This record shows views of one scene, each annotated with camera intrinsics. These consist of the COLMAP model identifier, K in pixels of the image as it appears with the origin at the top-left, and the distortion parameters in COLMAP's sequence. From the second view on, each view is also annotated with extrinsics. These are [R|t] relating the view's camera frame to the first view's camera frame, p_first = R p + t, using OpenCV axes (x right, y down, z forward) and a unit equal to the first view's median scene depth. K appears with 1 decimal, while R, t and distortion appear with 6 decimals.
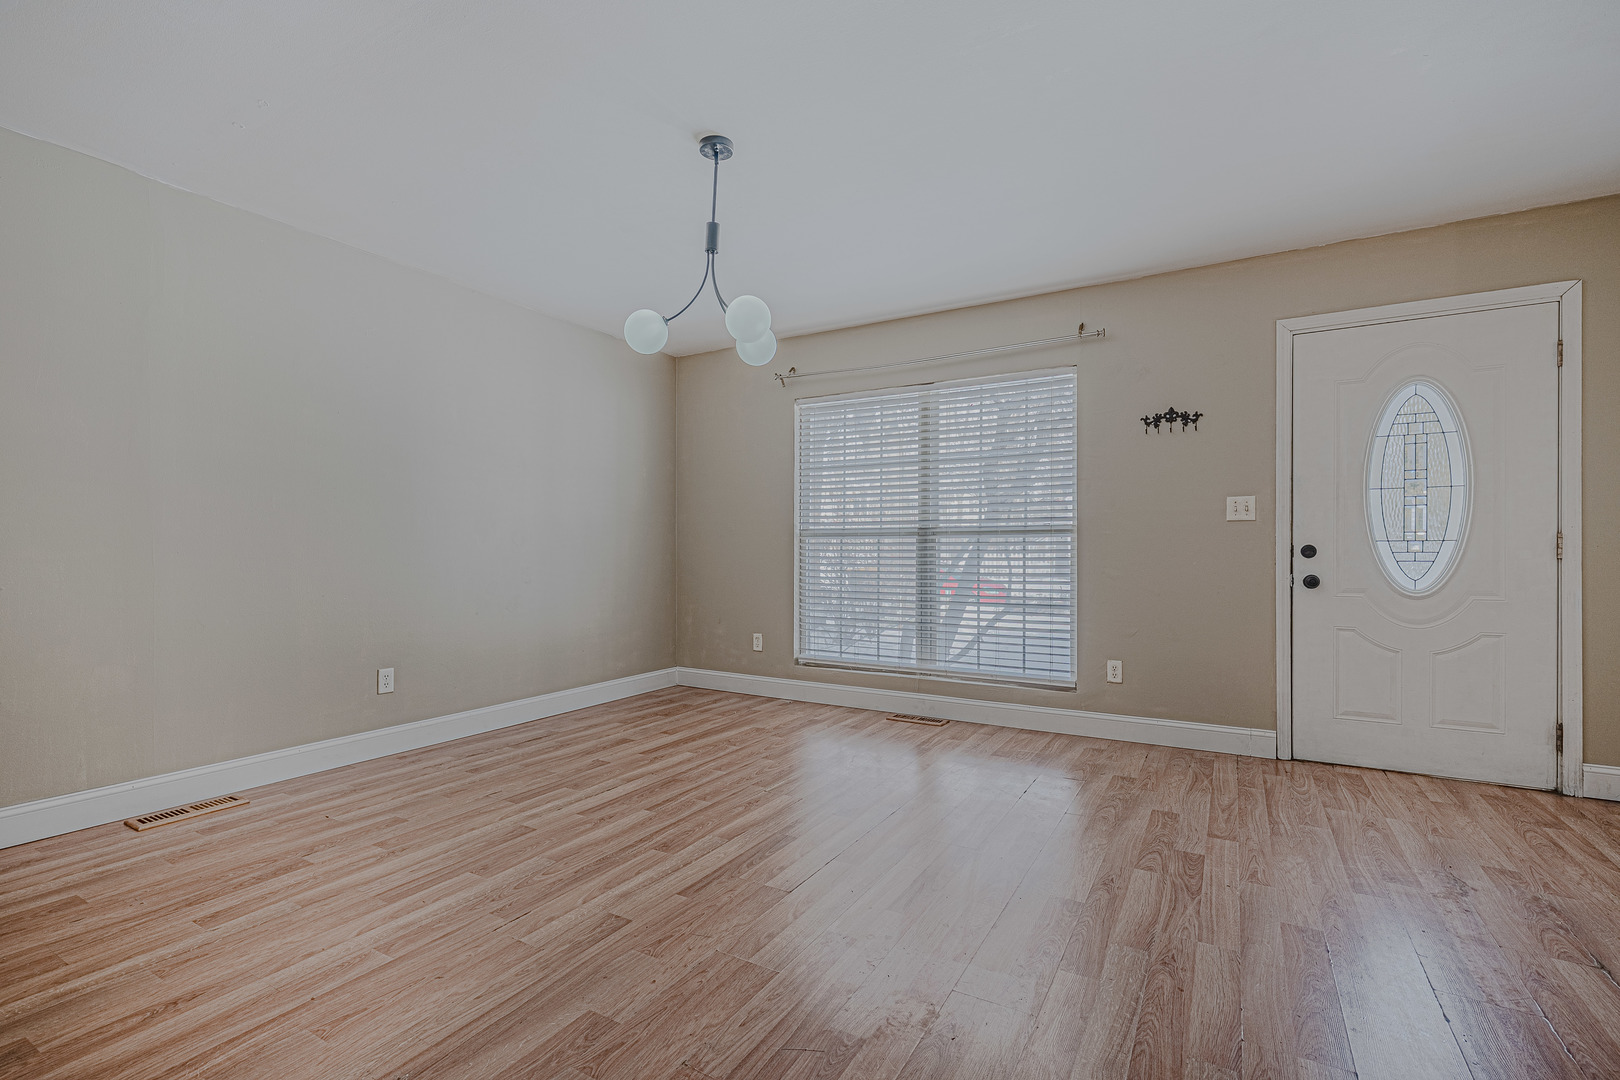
lens RADIAL K [[730.3, 0, 798.5], [0, 730.3, 547.8], [0, 0, 1]] dist [0.000613, -0.001025]
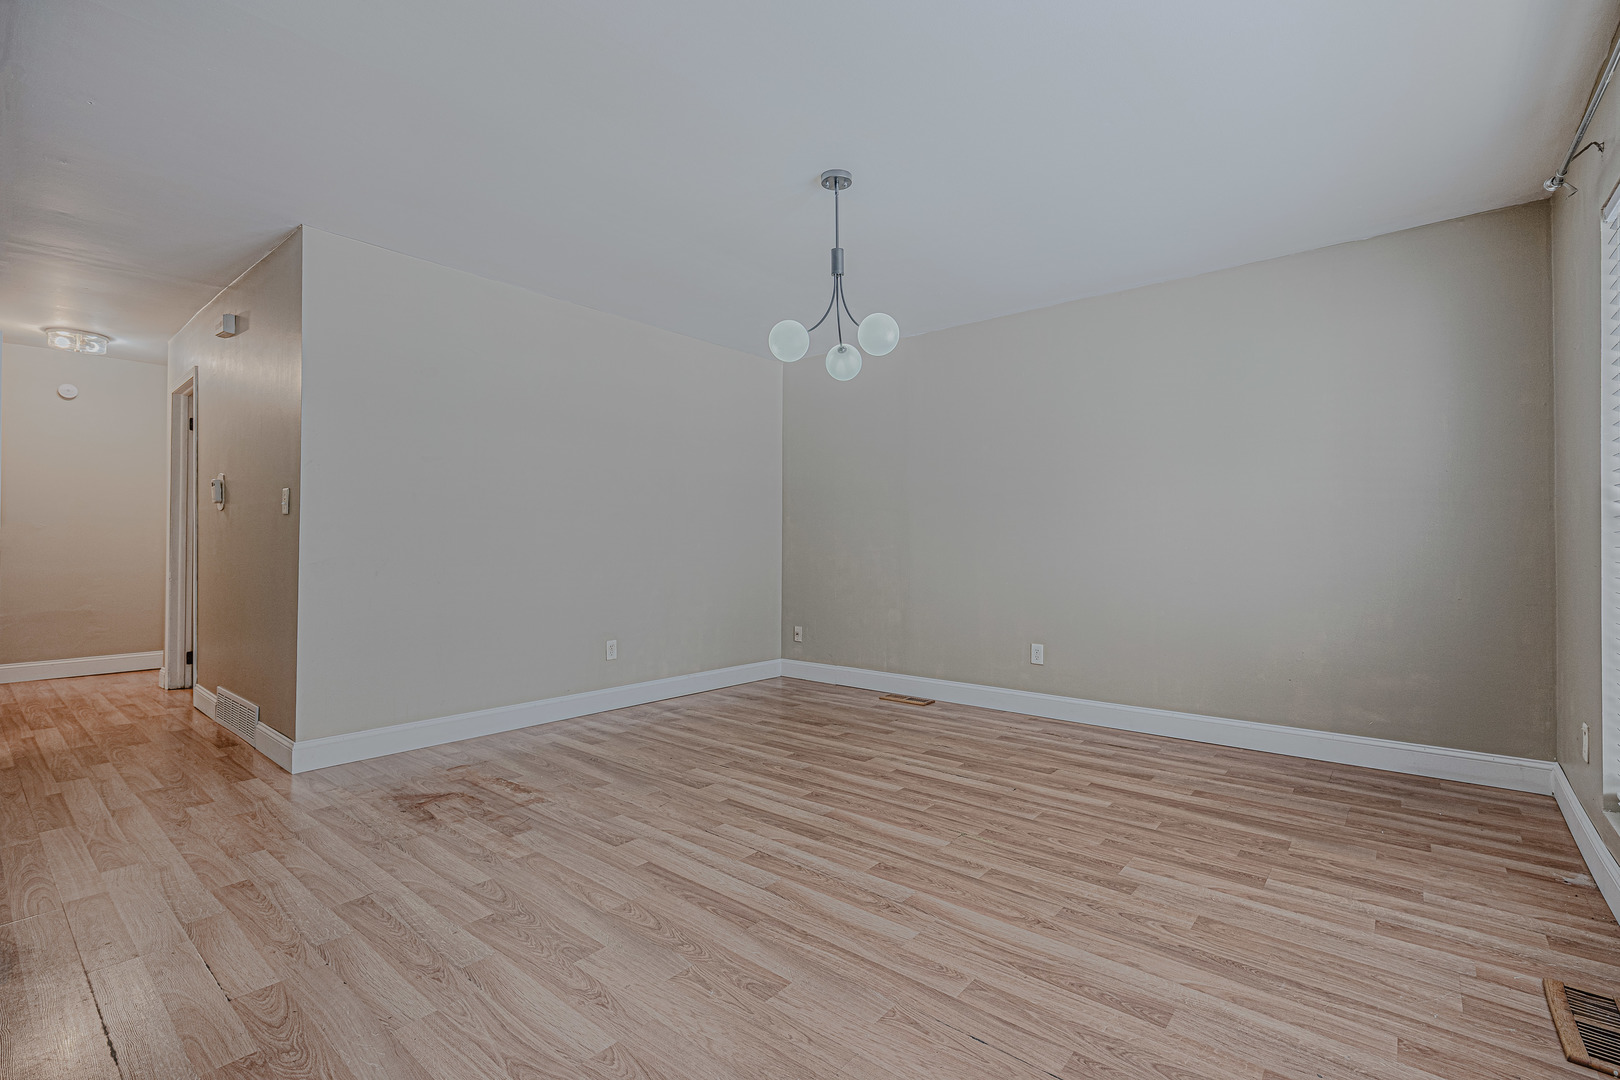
lens RADIAL K [[730.3, 0, 799.1], [0, 730.3, 538.5], [0, 0, 1]] dist [0.000613, -0.001025]
pose [[-0.172527, -0.012609, -0.984924, 0.796224], [0.001685, 0.999913, -0.013096, 0.008276], [0.985003, -0.003919, -0.172491, 0.948668]]
